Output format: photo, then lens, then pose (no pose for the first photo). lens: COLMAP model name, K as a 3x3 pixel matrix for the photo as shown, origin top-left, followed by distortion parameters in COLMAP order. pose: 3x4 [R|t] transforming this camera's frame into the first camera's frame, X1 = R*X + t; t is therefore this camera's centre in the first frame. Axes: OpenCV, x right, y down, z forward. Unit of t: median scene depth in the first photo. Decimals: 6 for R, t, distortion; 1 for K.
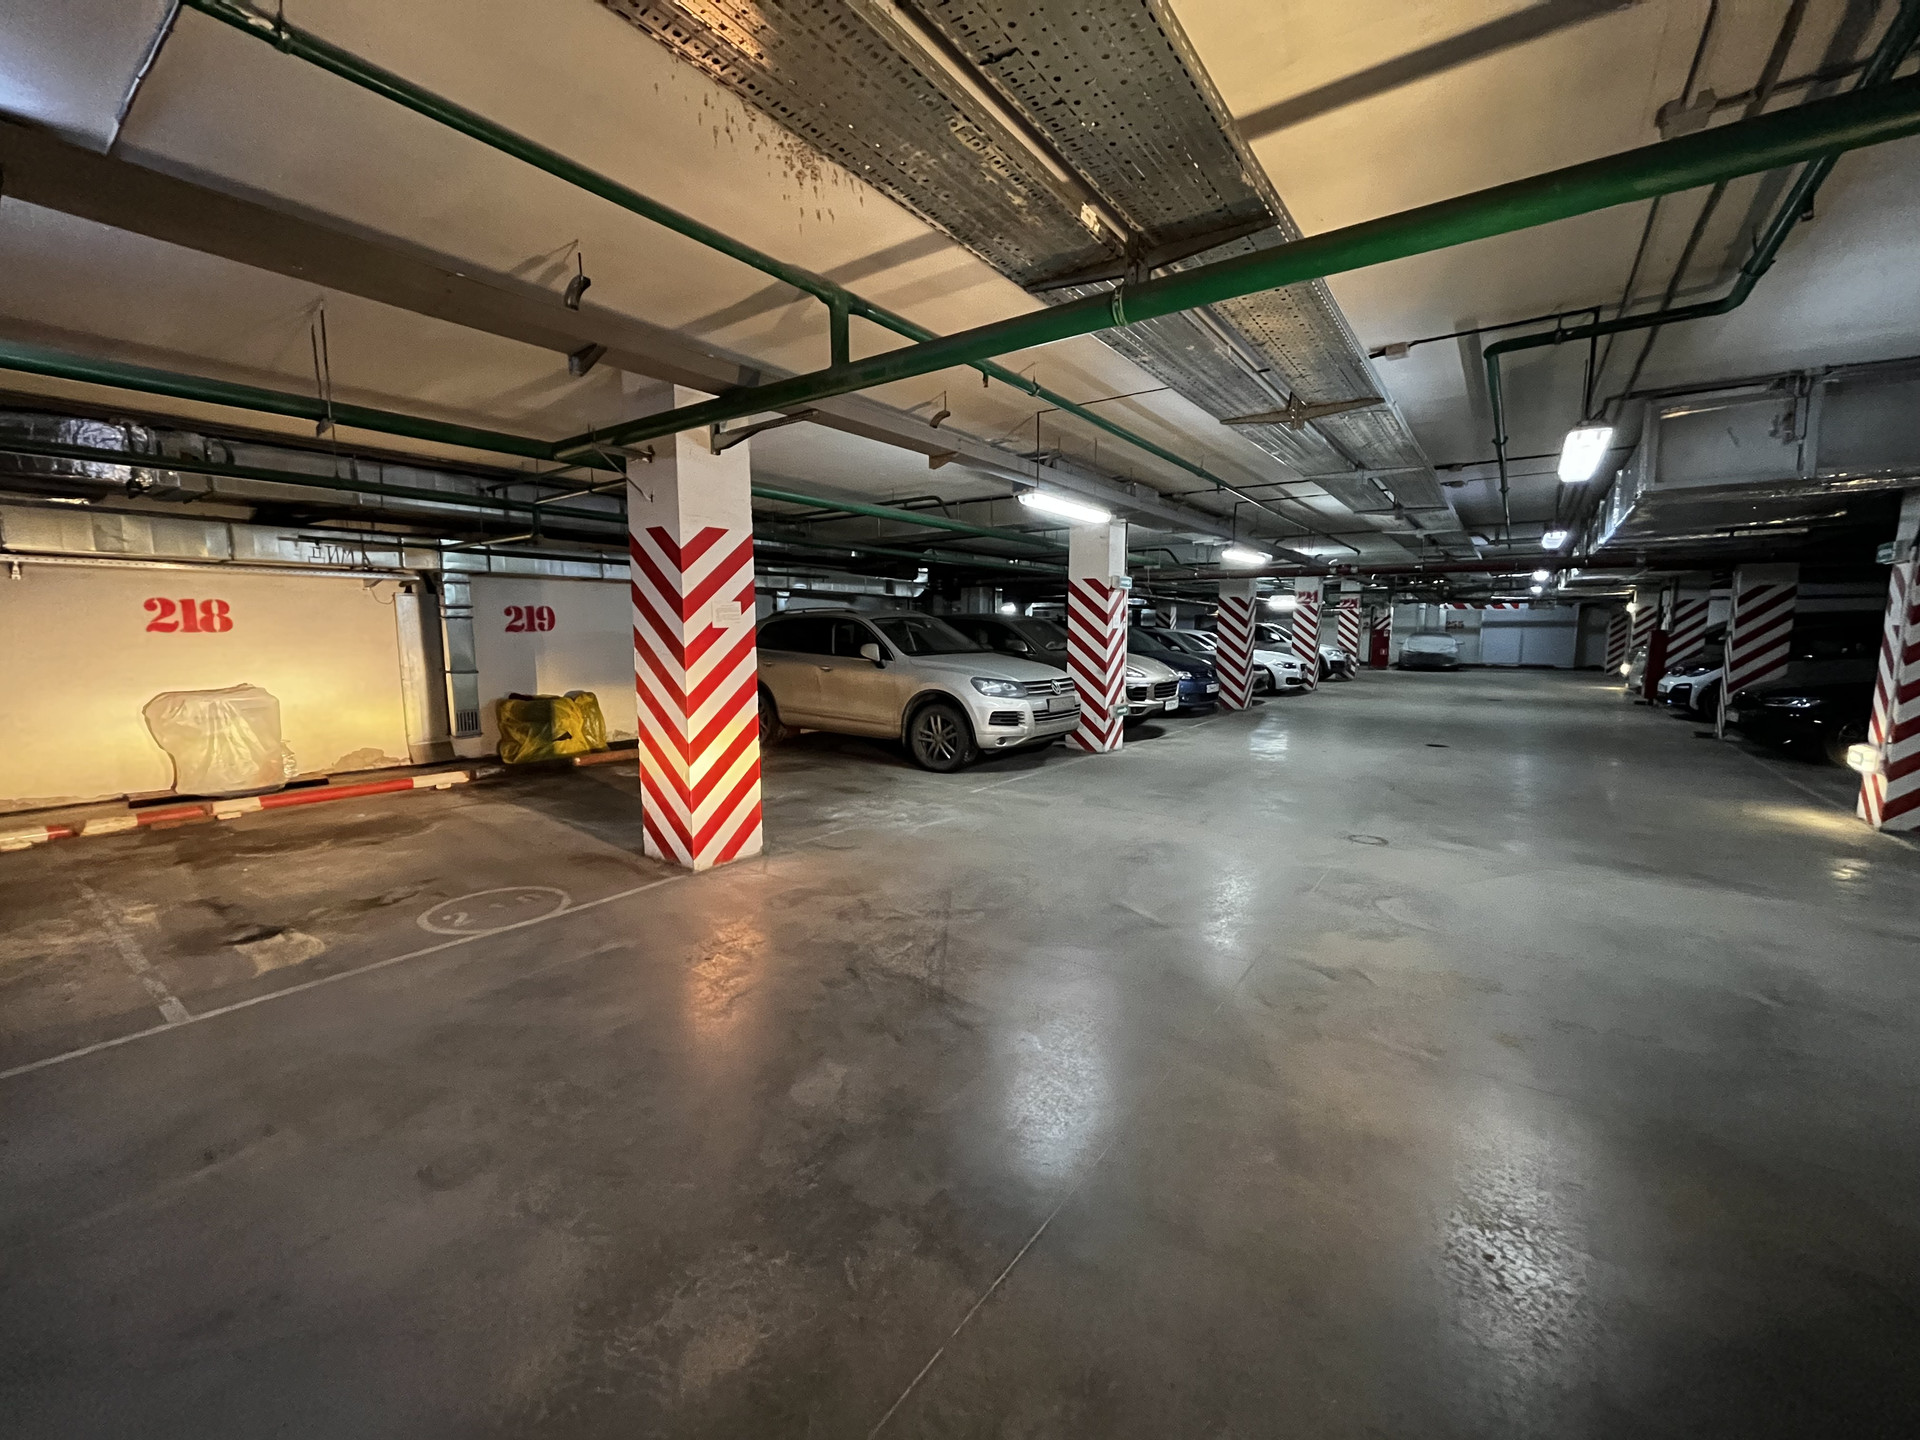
lens RADIAL K [[776.6, 0, 959.3], [0, 776.6, 714.5], [0, 0, 1]] dist [-0.002027, -0.000333]
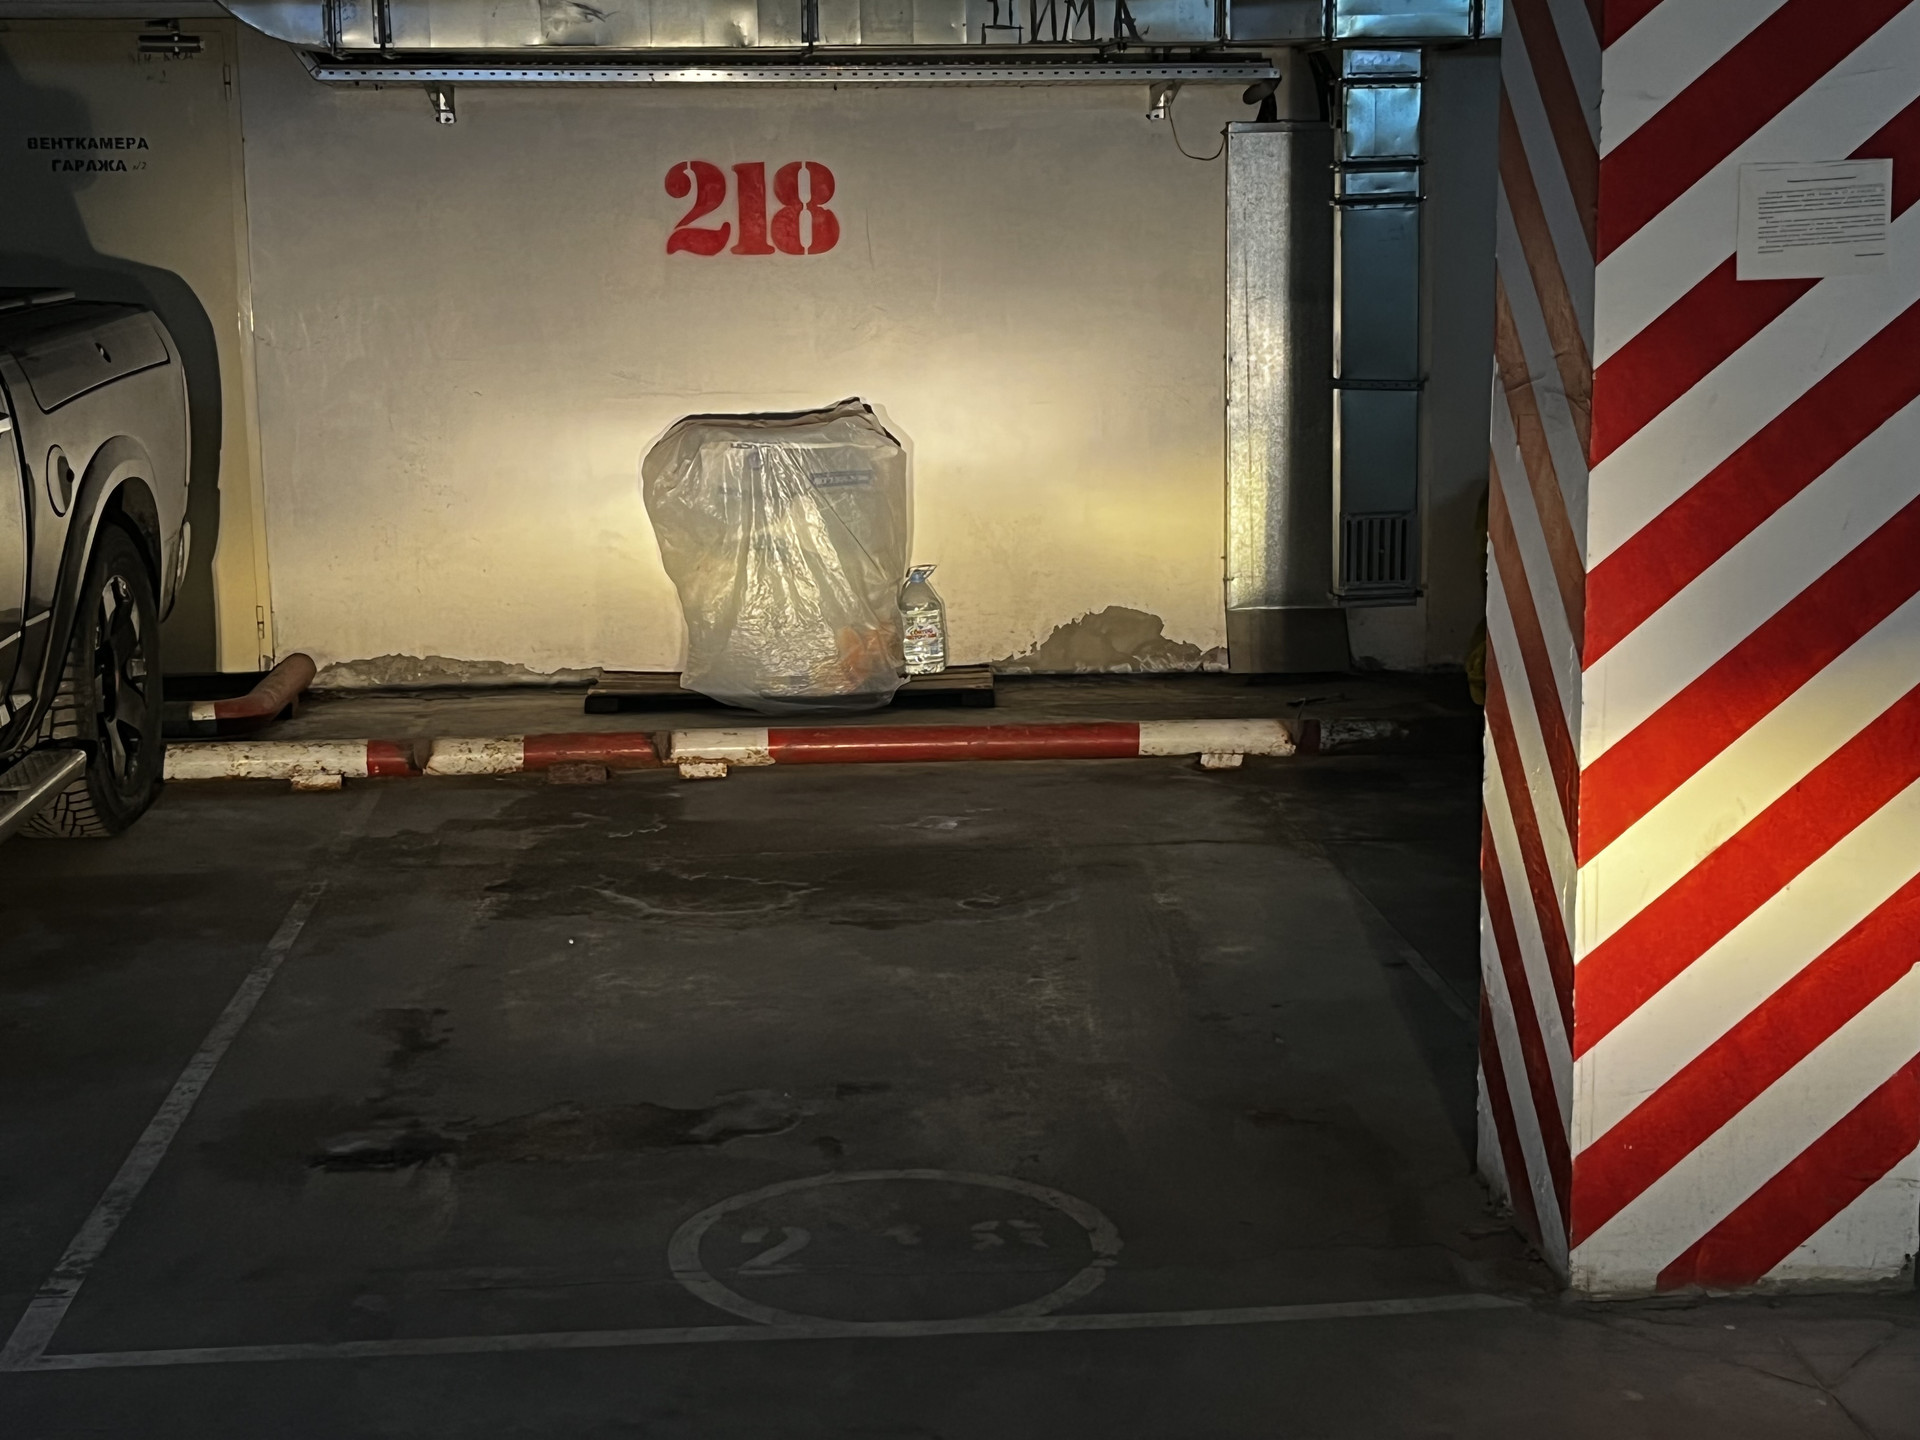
lens RADIAL K [[2856.3, 0, 961.2], [0, 2856.3, 727.9], [0, 0, 1]] dist [0.065448, 0.000000]
pose [[0.652209, 0.129233, -0.746942, 0.137223], [-0.072915, 0.991487, 0.107876, -0.042388], [0.754524, -0.015894, 0.656079, 0.205432]]
